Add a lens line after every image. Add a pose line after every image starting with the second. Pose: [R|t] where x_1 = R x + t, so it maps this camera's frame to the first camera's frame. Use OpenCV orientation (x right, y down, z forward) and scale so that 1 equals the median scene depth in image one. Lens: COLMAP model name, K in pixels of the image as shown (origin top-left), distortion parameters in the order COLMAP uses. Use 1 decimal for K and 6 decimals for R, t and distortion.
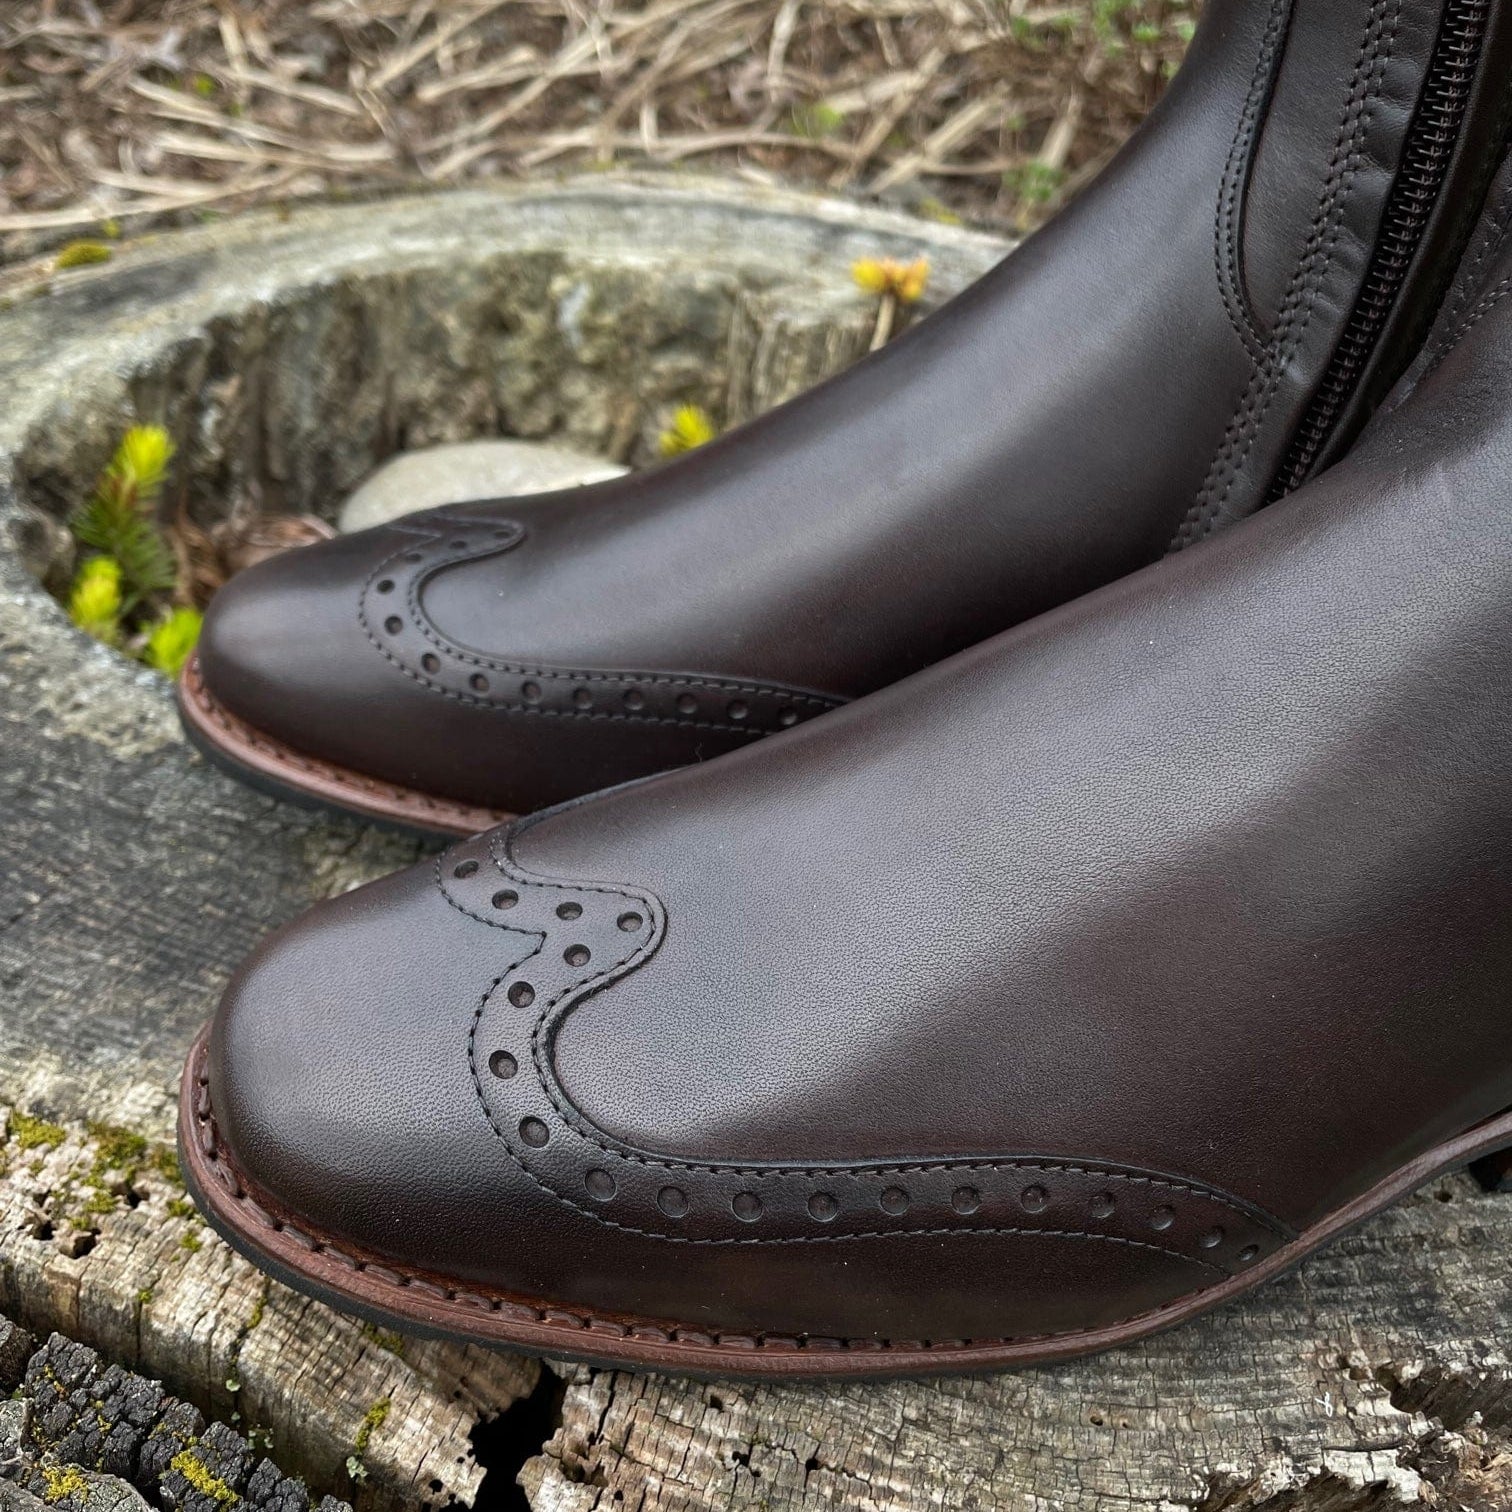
lens RADIAL K [[1553.4, 0, 763.2], [0, 1553.4, 754.1], [0, 0, 1]] dist [0.010179, 0.000000]
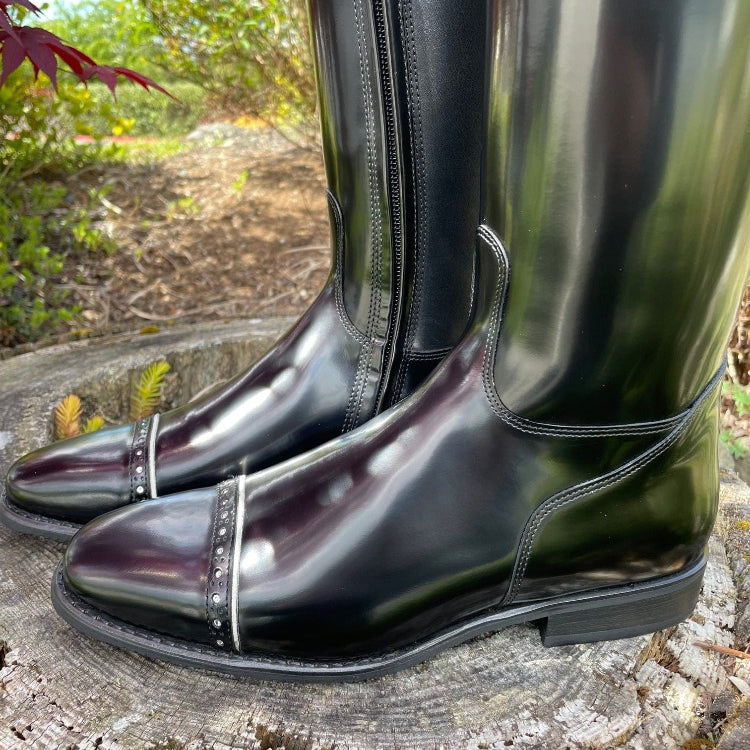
lens RADIAL K [[770.5, 0, 370.0], [0, 770.5, 368.2], [0, 0, 1]] dist [0.010179, 0.000000]
pose [[0.941953, 0.057291, -0.330822, 0.428682], [-0.151675, 0.951669, -0.267059, 0.062385], [0.299533, 0.301734, 0.905117, -0.137003]]
